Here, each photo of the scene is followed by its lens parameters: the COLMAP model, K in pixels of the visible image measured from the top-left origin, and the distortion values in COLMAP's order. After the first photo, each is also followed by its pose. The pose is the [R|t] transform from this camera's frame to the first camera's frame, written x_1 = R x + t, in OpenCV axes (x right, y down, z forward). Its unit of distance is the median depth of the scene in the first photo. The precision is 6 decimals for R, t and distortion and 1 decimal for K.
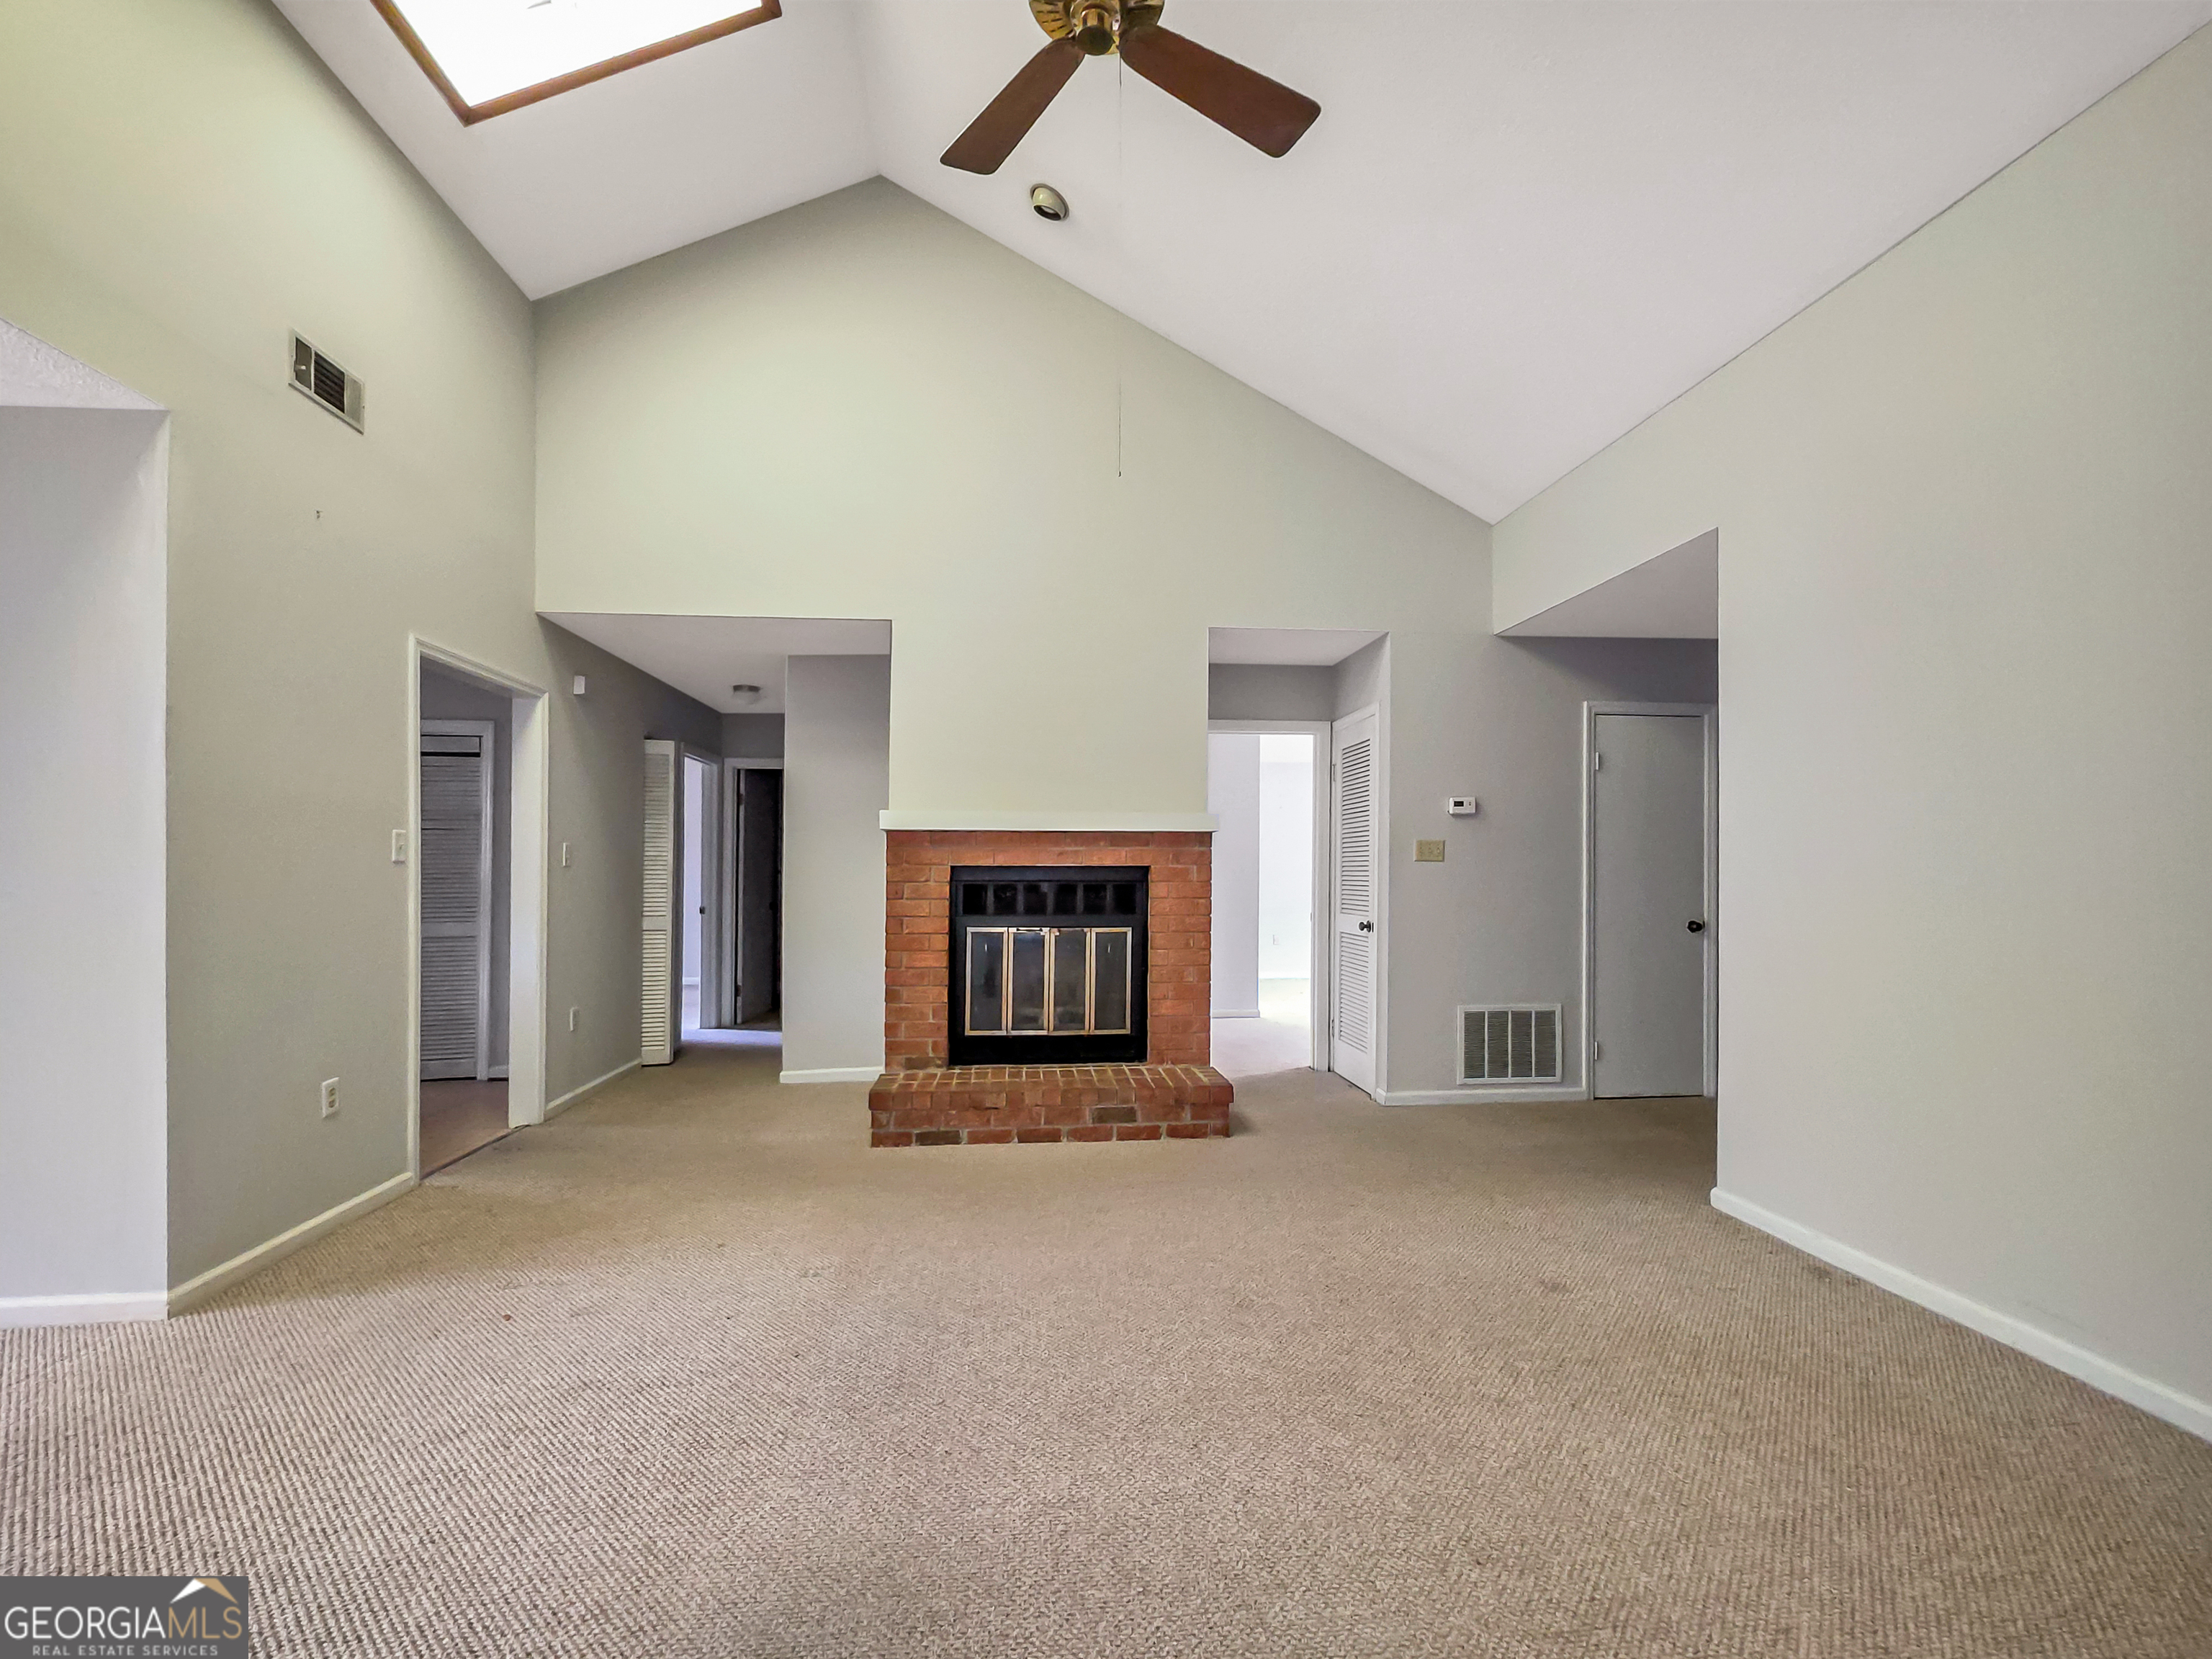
lens RADIAL K [[961.6, 0, 1133.7], [0, 961.6, 865.3], [0, 0, 1]] dist [-0.001641, -0.000208]
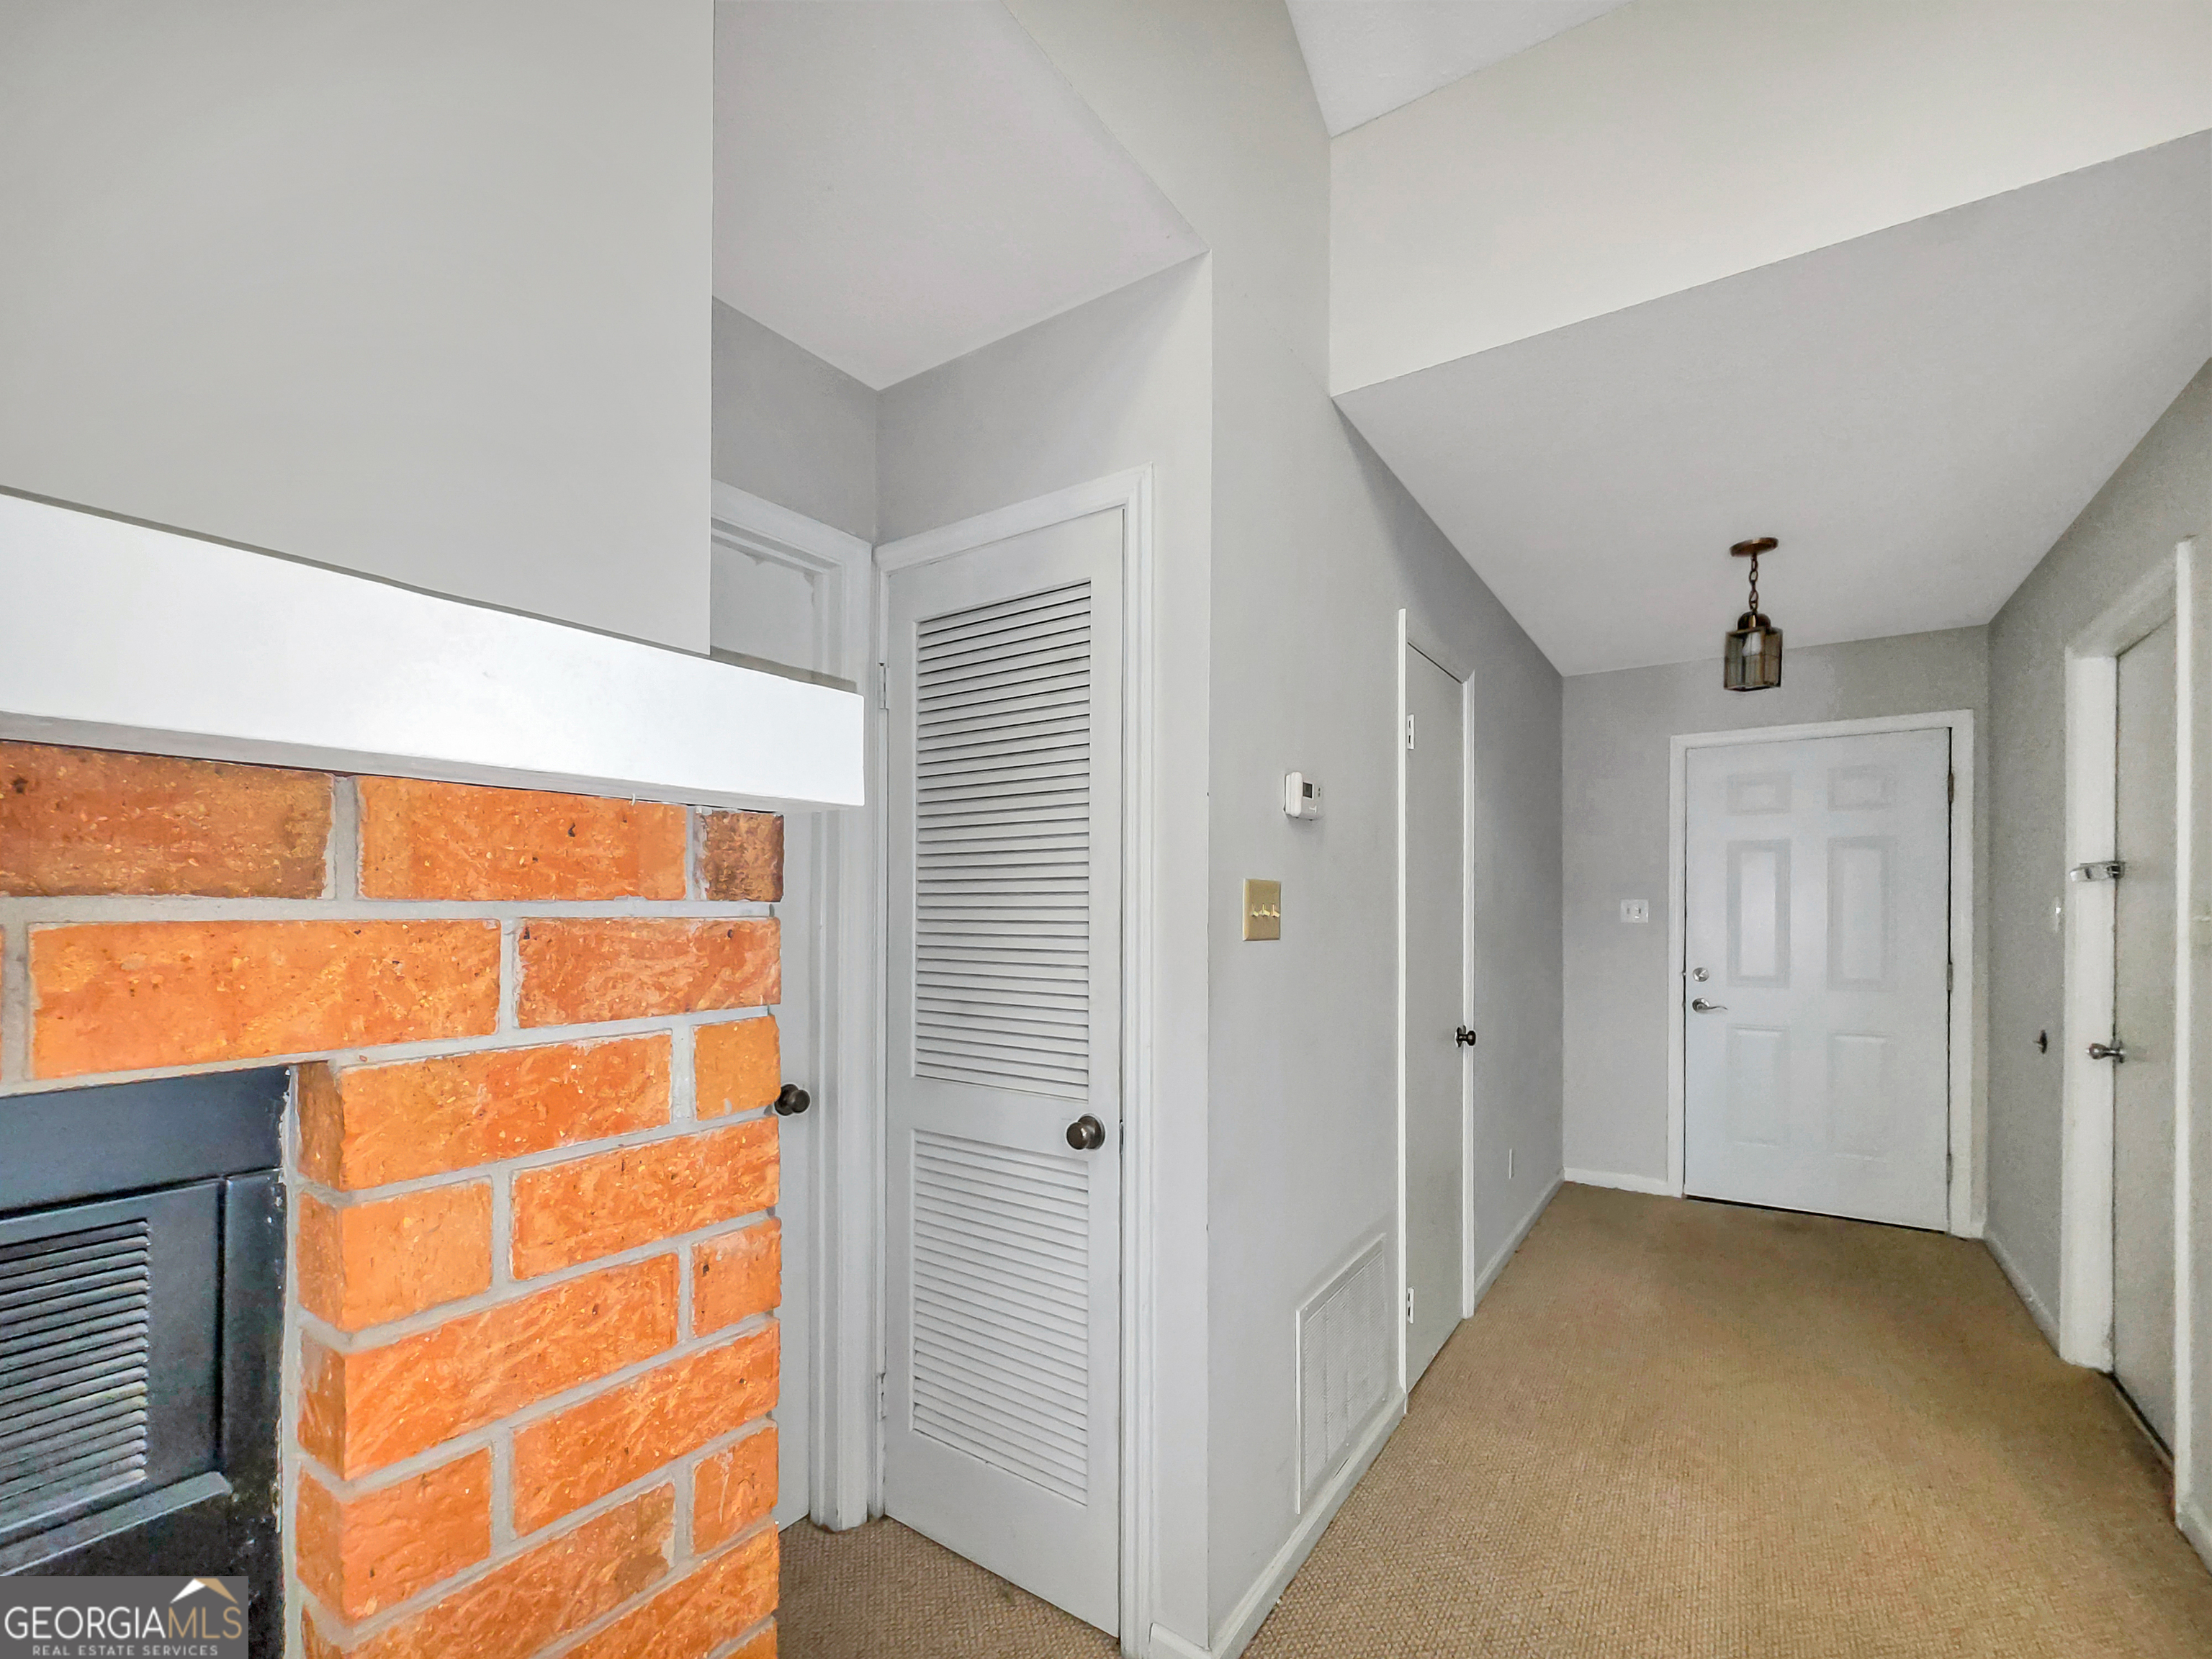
lens RADIAL K [[953.0, 0, 1089.1], [0, 953.0, 908.8], [0, 0, 1]] dist [-0.000313, -0.000060]
pose [[0.670807, -0.001914, 0.741630, -0.006156], [-0.006472, 0.999943, 0.008434, -0.020336], [-0.741604, -0.010457, 0.670757, 0.878866]]
